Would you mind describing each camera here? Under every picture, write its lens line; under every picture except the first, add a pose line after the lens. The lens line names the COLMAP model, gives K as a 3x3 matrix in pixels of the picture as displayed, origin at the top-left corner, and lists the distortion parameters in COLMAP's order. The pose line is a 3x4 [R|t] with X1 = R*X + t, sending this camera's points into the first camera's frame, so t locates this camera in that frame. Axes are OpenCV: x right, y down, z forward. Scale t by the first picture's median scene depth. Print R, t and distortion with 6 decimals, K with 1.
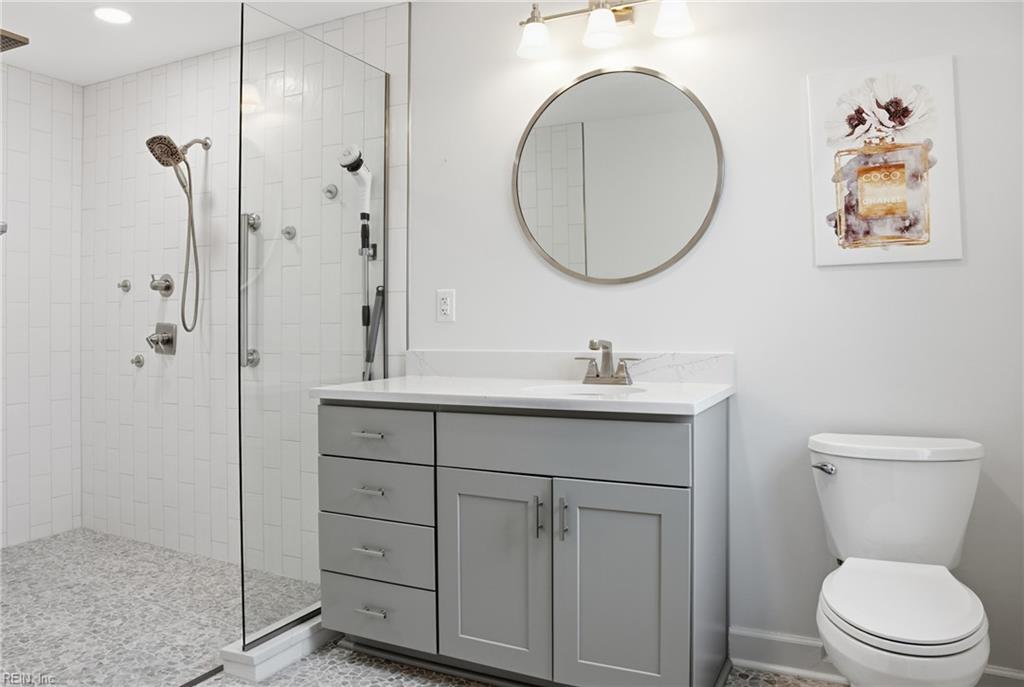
lens RADIAL K [[729.7, 0, 514.3], [0, 729.7, 369.8], [0, 0, 1]] dist [-0.098695, 0.047235]
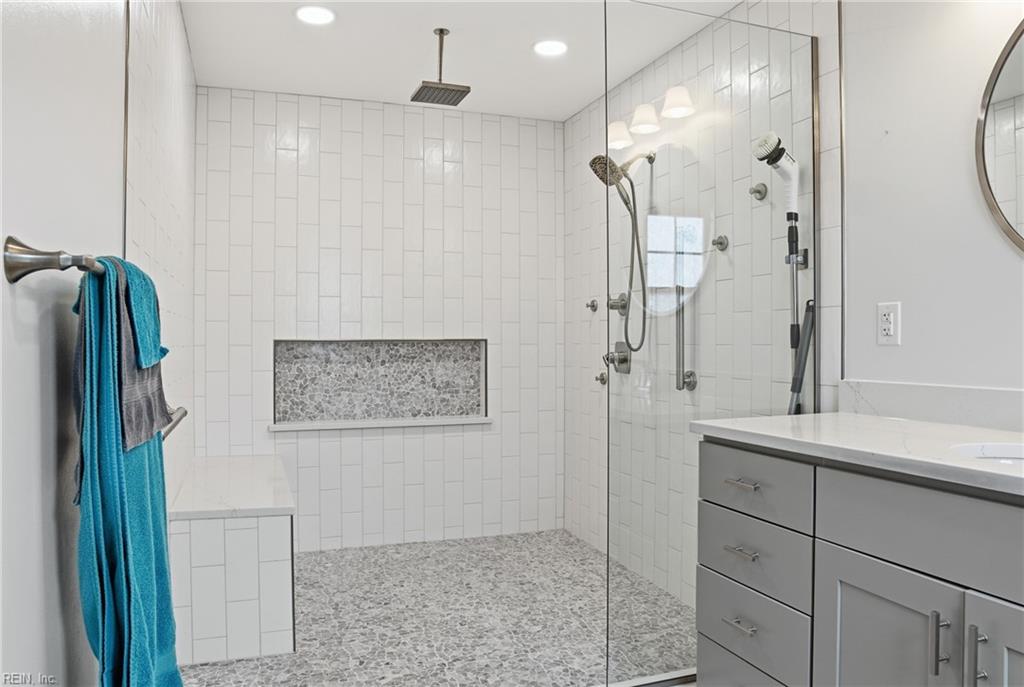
lens RADIAL K [[729.7, 0, 514.3], [0, 729.7, 369.8], [0, 0, 1]] dist [-0.098695, 0.047235]
pose [[0.722386, 0.032398, -0.690731, 0.133529], [-0.047800, 0.998852, -0.003141, -0.018316], [0.689836, 0.035286, 0.723105, 0.187810]]
